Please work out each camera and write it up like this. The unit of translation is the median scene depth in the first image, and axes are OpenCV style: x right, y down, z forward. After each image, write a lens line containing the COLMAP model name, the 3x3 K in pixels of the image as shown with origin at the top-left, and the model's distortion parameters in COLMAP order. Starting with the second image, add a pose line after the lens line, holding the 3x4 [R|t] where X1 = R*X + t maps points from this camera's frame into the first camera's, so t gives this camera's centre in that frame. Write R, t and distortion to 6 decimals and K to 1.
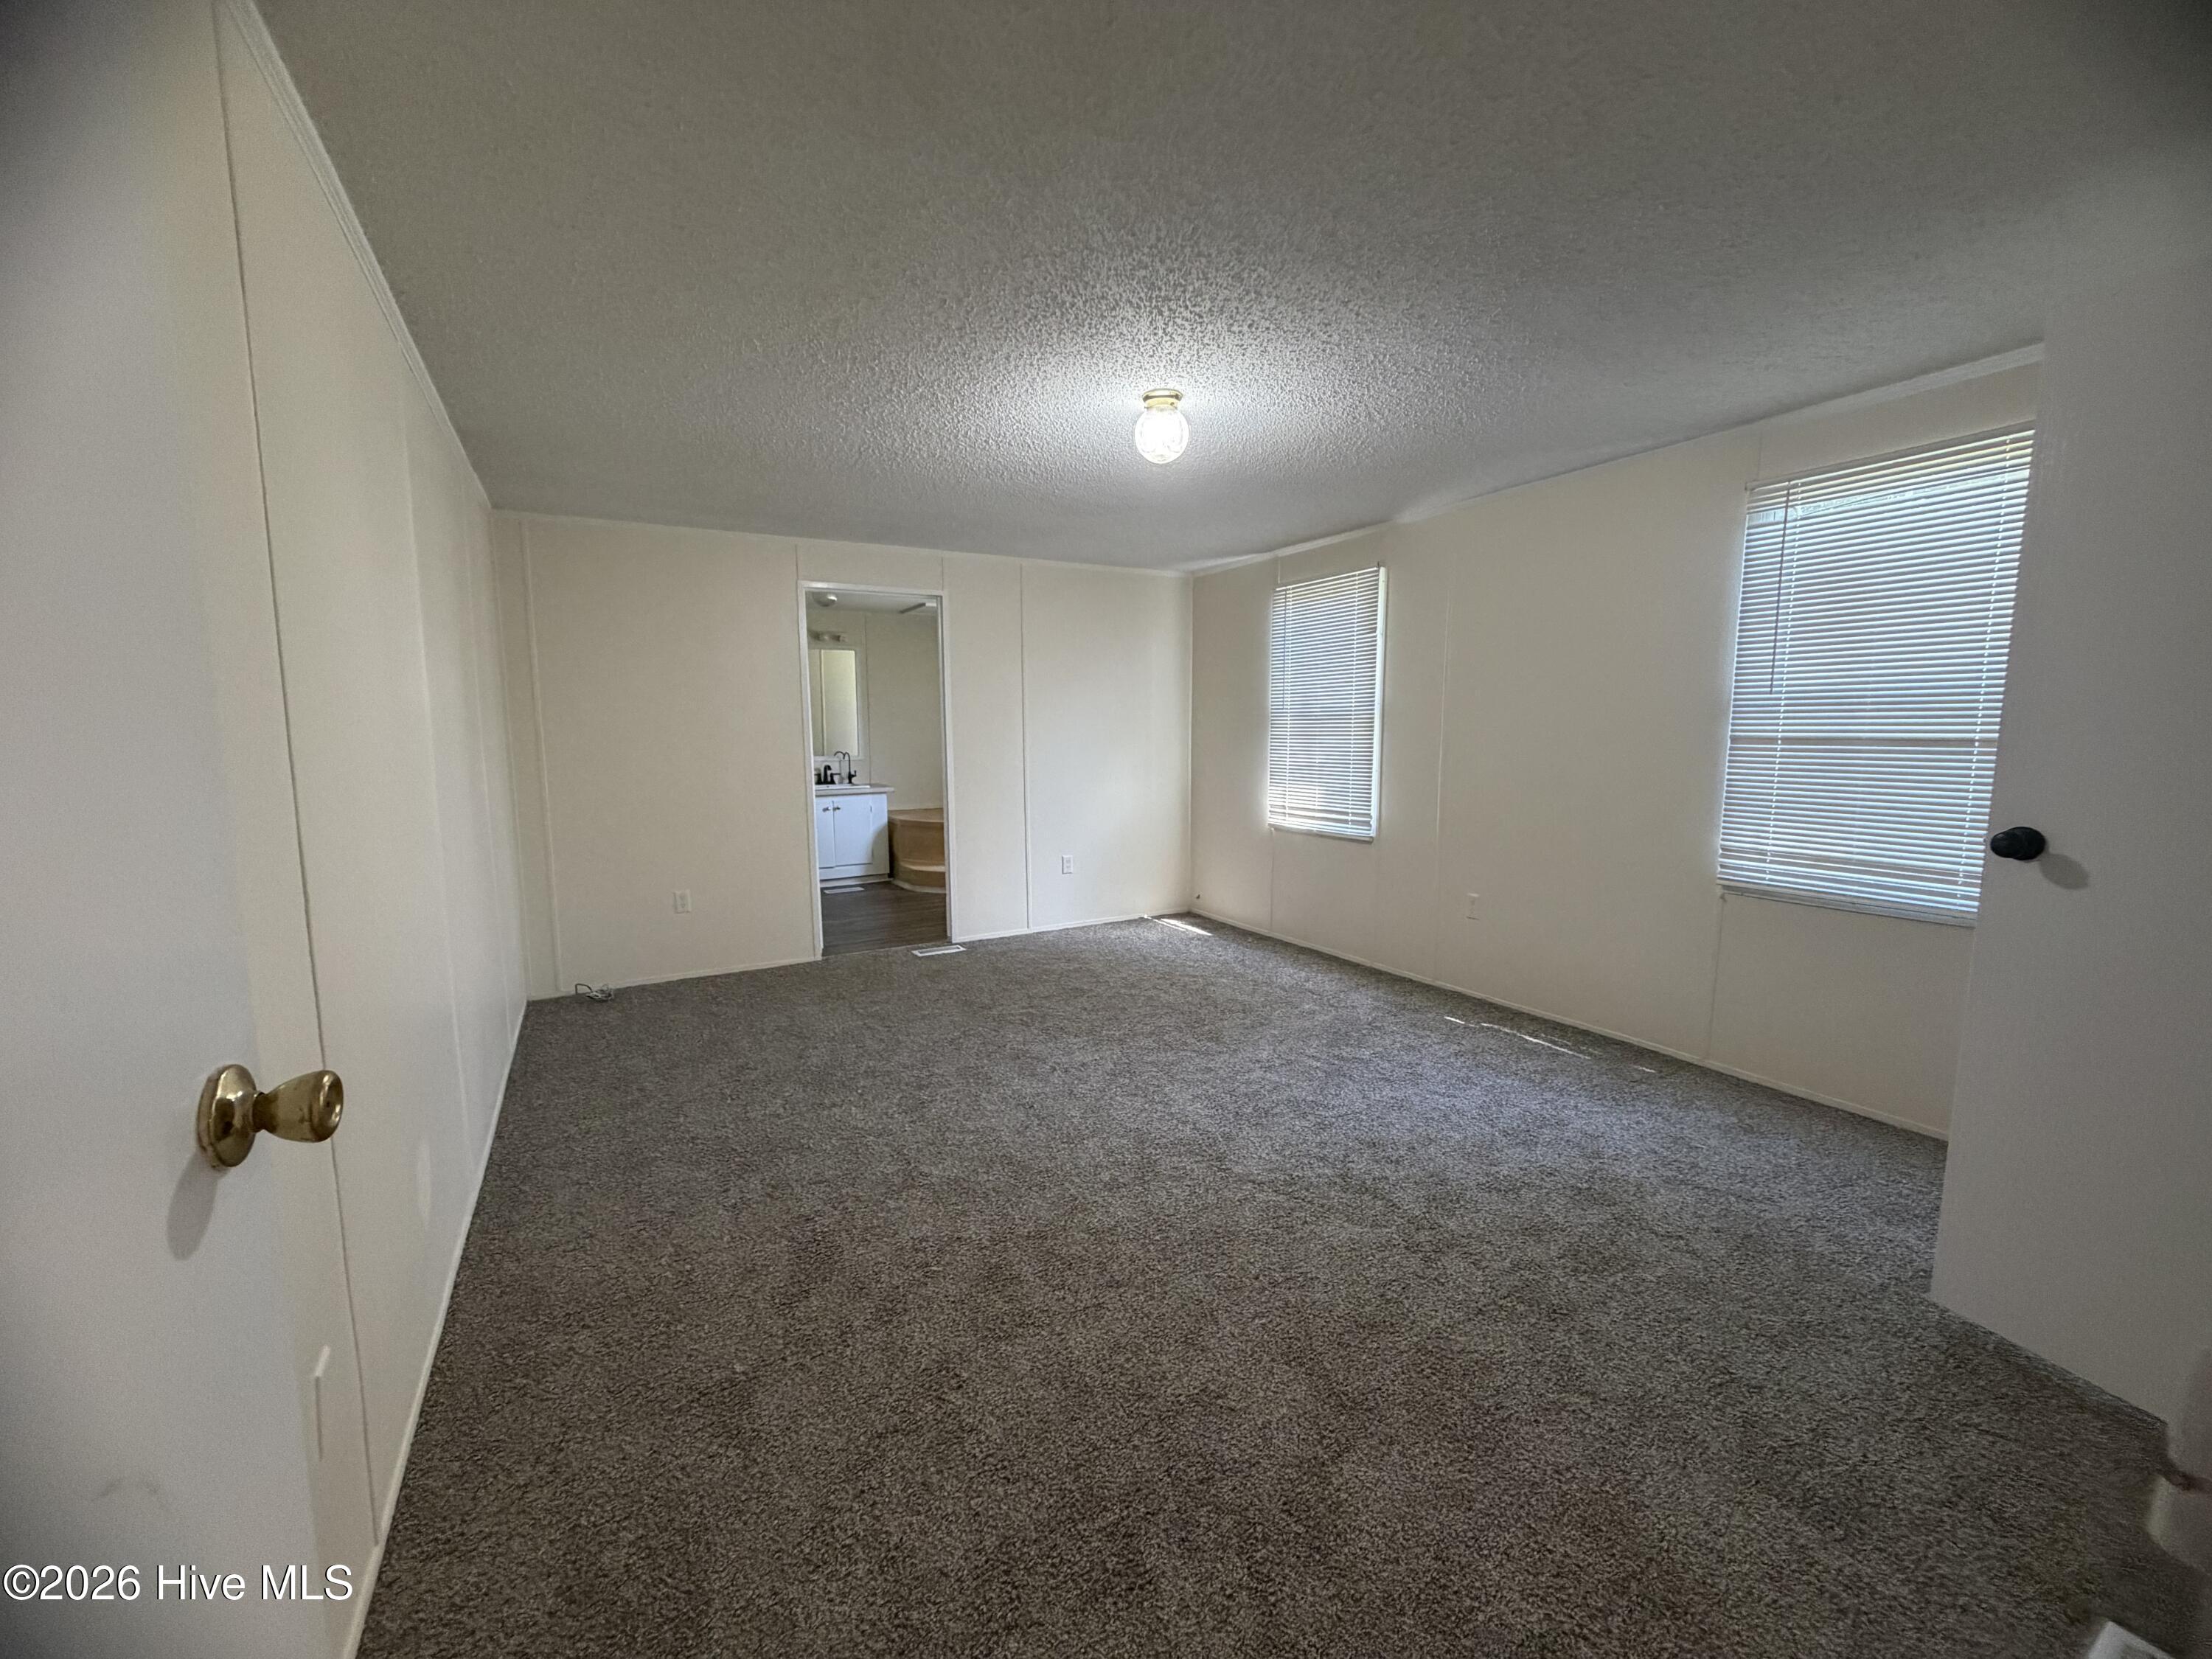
lens RADIAL K [[892.2, 0, 1099.6], [0, 892.2, 830.0], [0, 0, 1]] dist [0.001728, -0.000417]
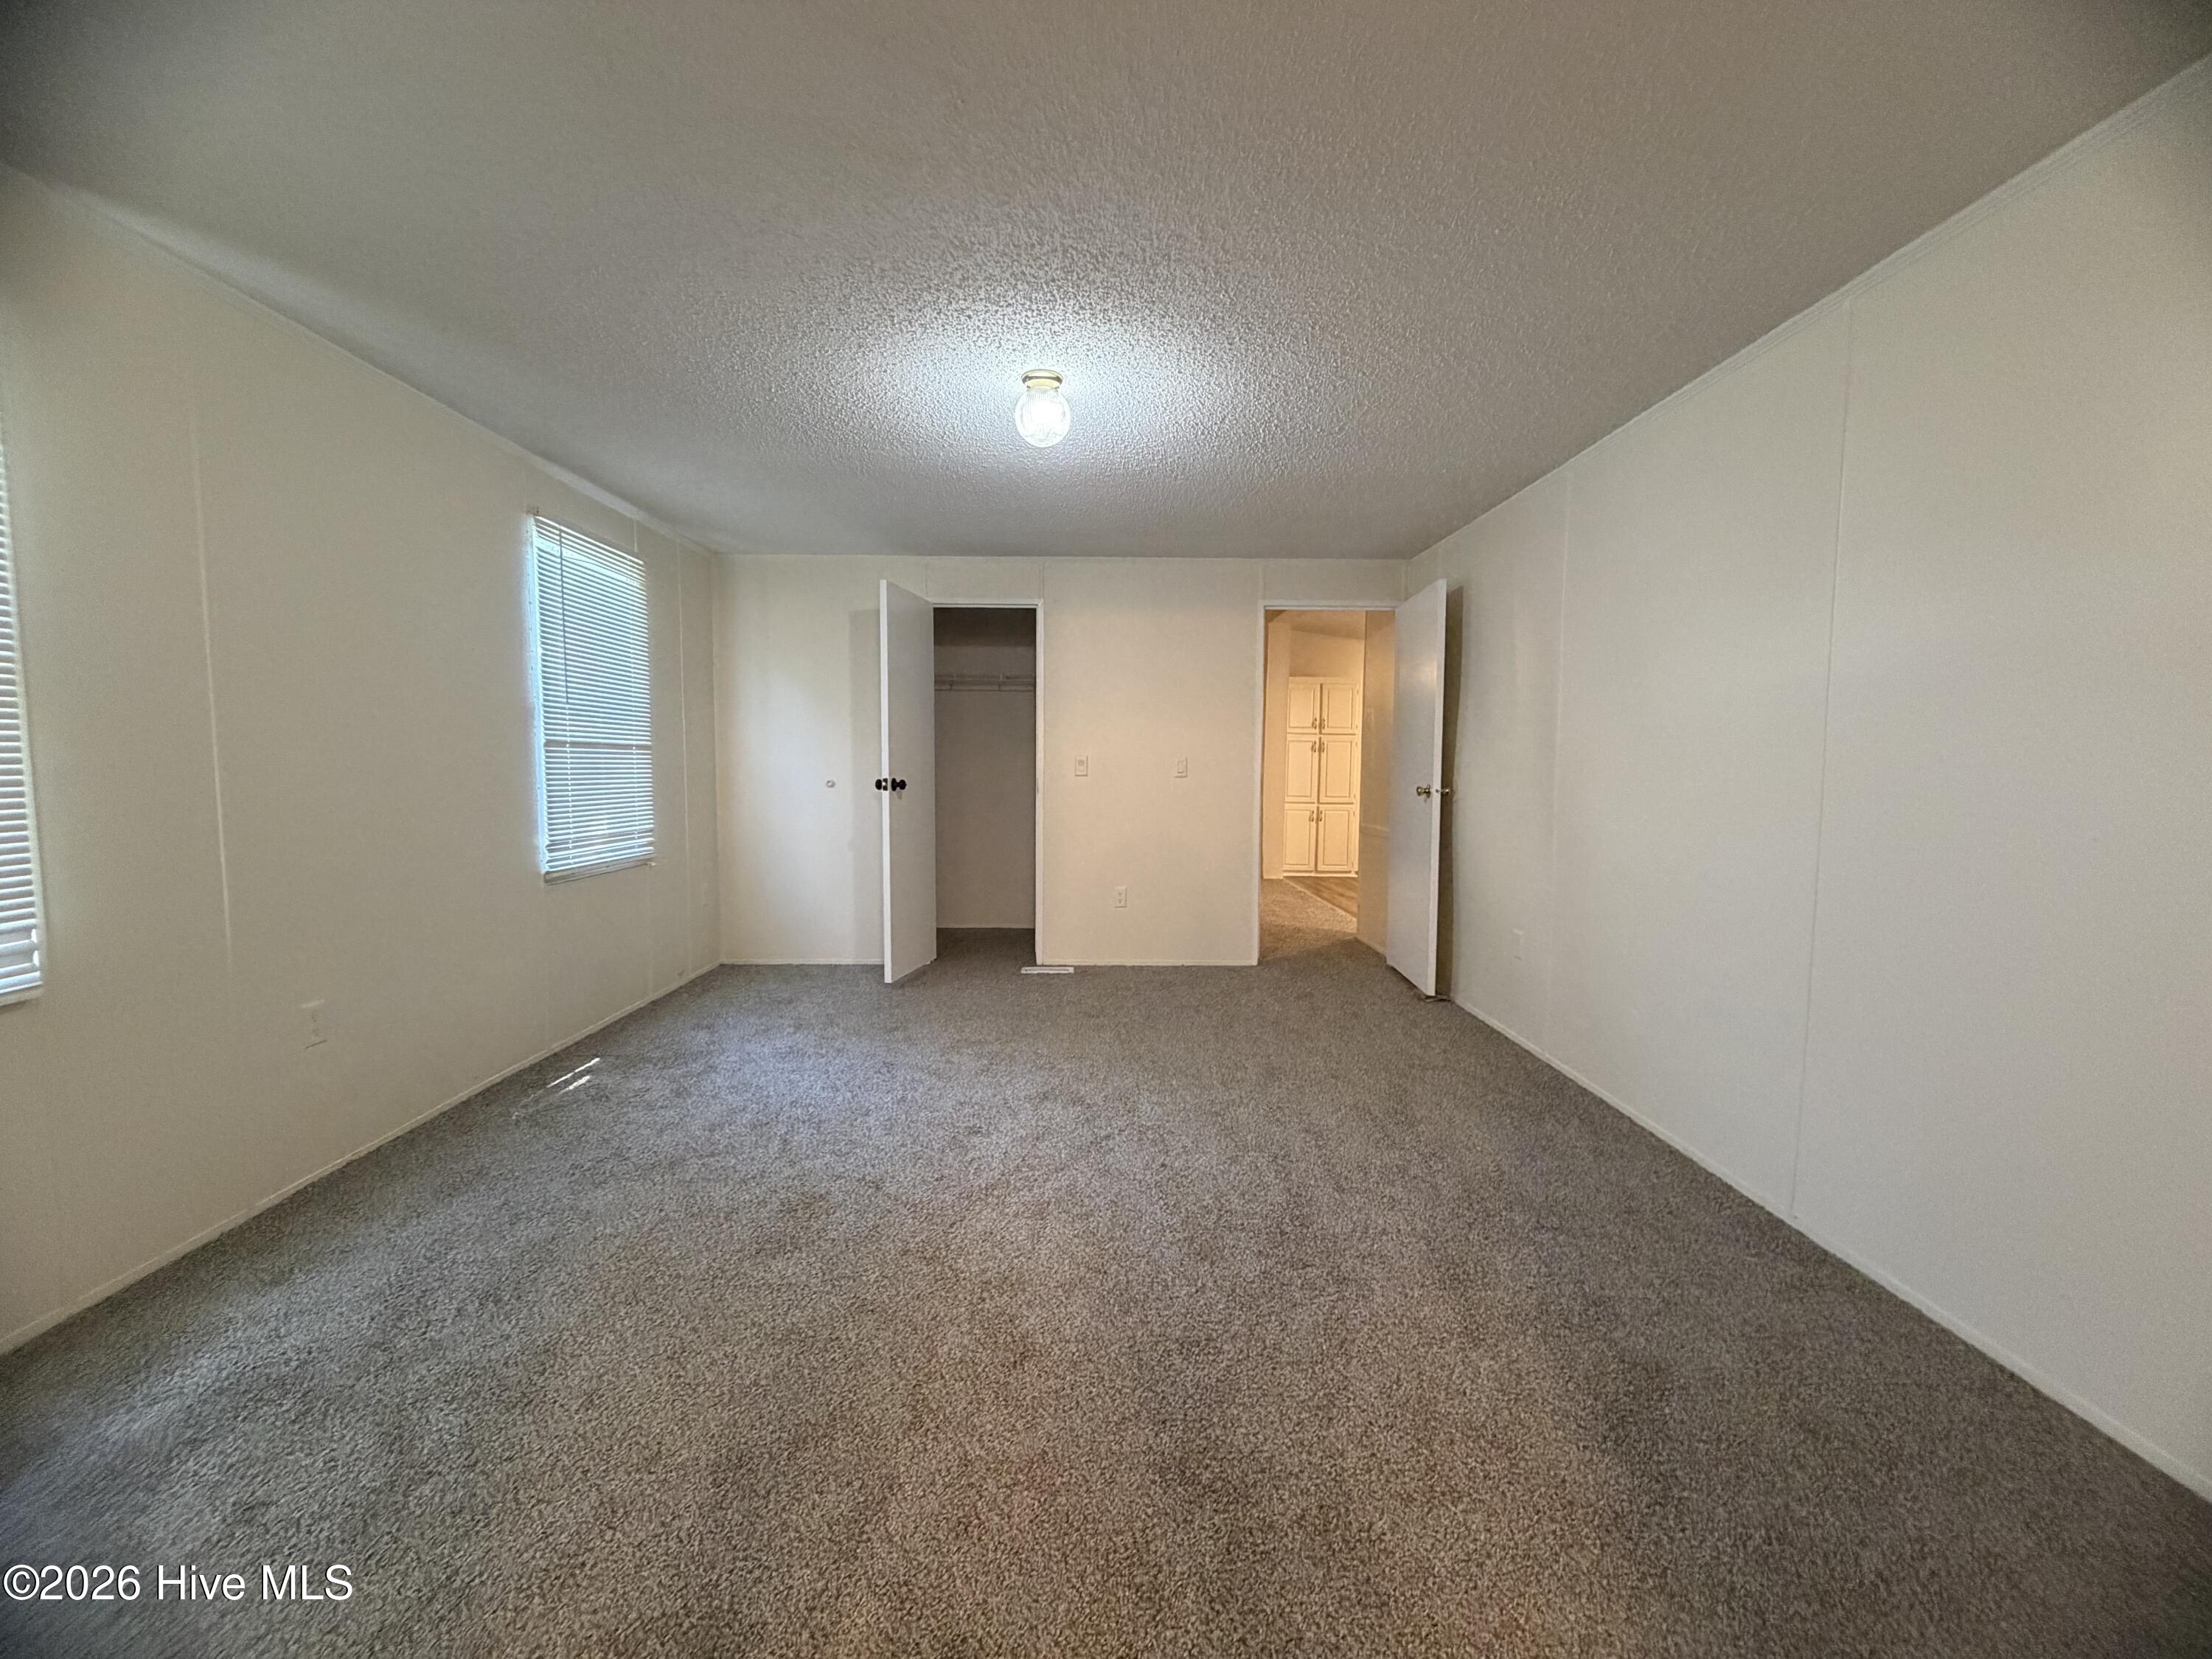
lens RADIAL K [[892.2, 0, 1099.6], [0, 892.2, 830.0], [0, 0, 1]] dist [0.001728, -0.000417]
pose [[-0.880167, -0.039834, 0.472990, -0.420561], [0.047624, 0.984033, 0.171494, -0.159515], [-0.472269, 0.173469, -0.864216, 1.729972]]
